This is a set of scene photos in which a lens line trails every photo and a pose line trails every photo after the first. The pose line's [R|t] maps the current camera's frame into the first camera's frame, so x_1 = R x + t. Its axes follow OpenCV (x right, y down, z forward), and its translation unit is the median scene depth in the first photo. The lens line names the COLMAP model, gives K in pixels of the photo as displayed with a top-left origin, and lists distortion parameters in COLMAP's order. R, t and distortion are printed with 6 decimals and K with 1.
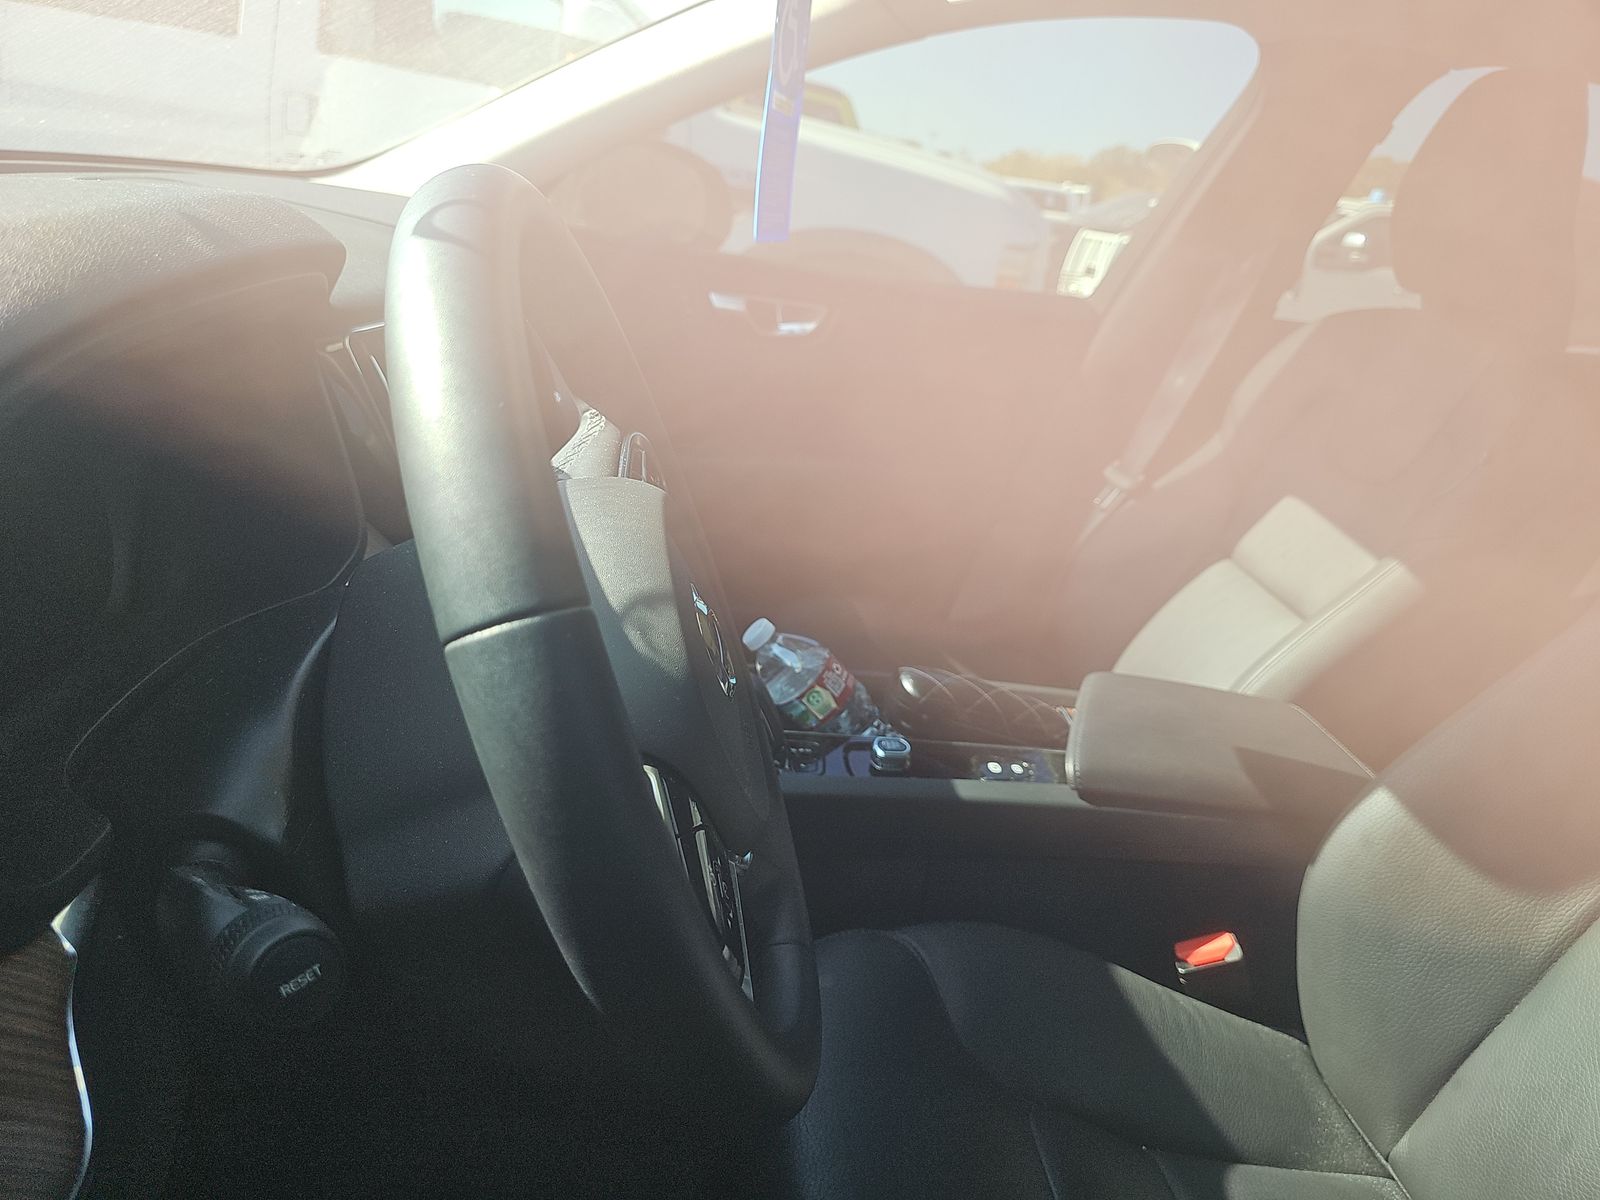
lens RADIAL K [[1047.8, 0, 800.2], [0, 1047.8, 560.7], [0, 0, 1]] dist [0.044199, -0.052493]
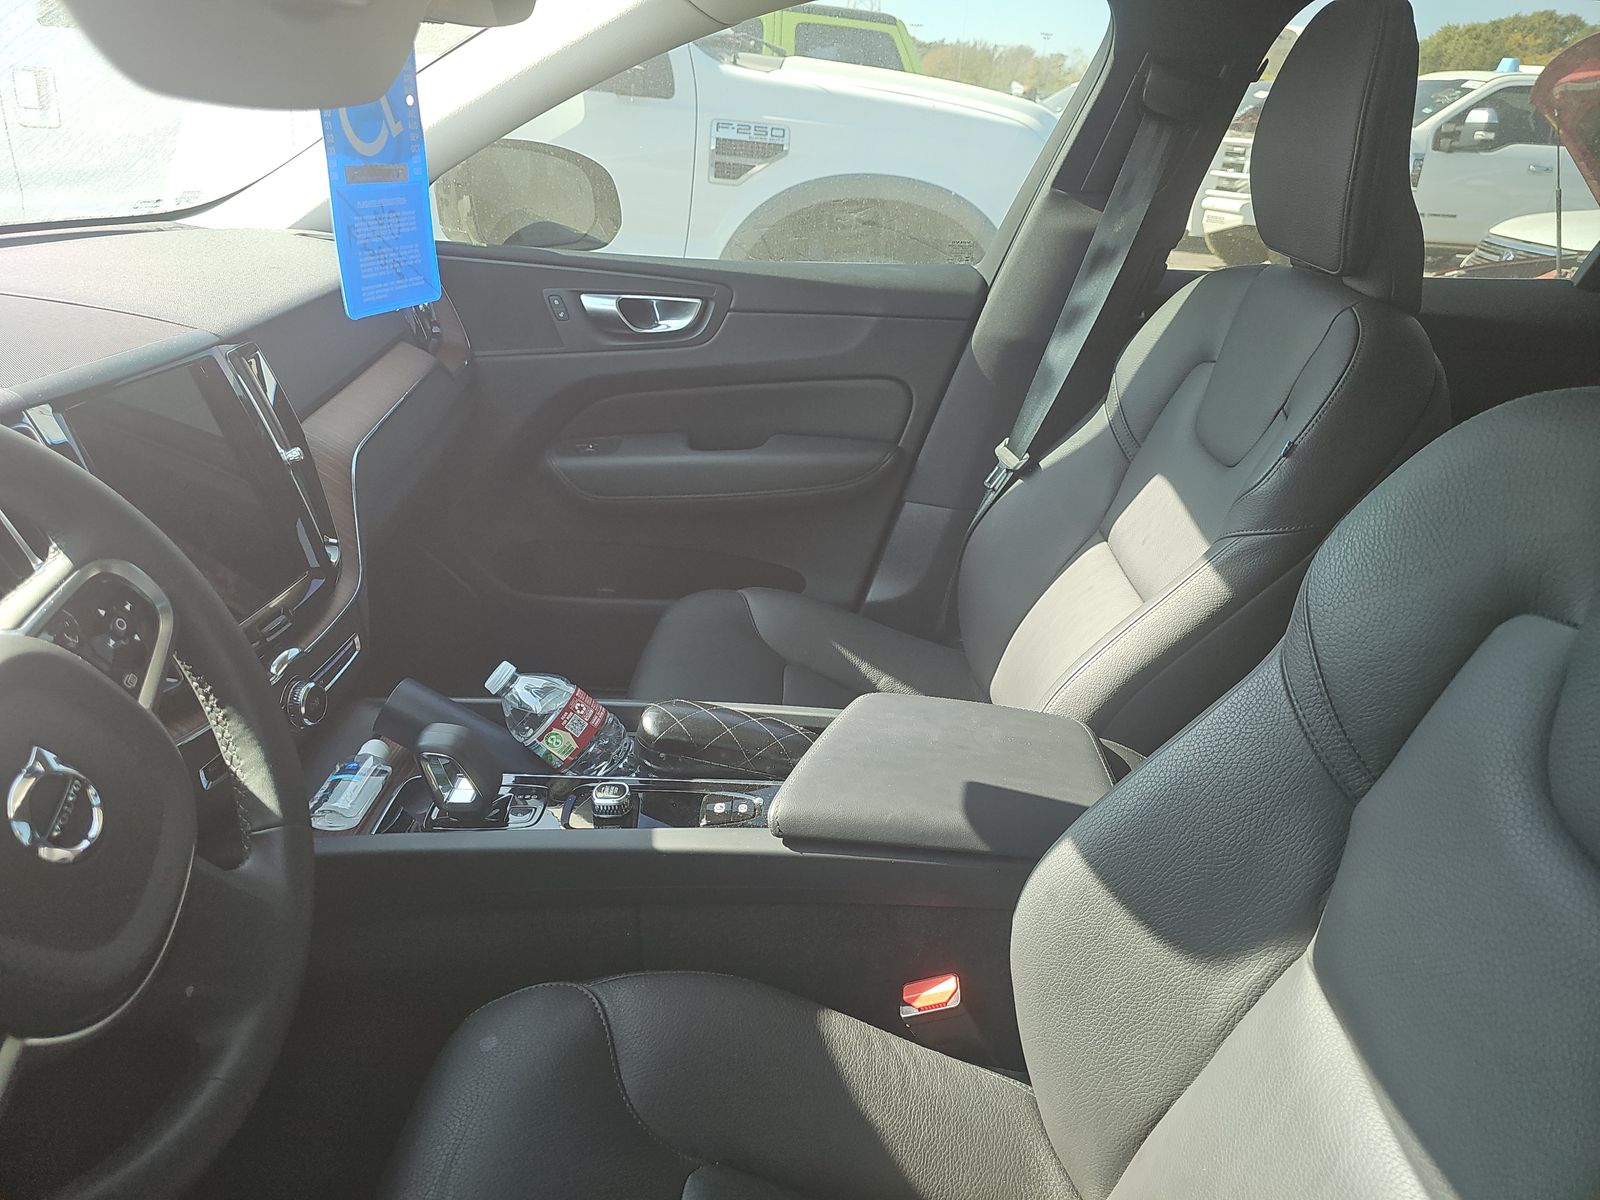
lens RADIAL K [[1034.3, 0, 800.4], [0, 1034.3, 548.3], [0, 0, 1]] dist [0.050332, -0.048277]
pose [[0.991075, -0.048902, -0.124013, 0.409352], [0.055541, 0.997171, 0.050649, -0.095926], [0.121185, -0.057085, 0.990987, 0.059775]]
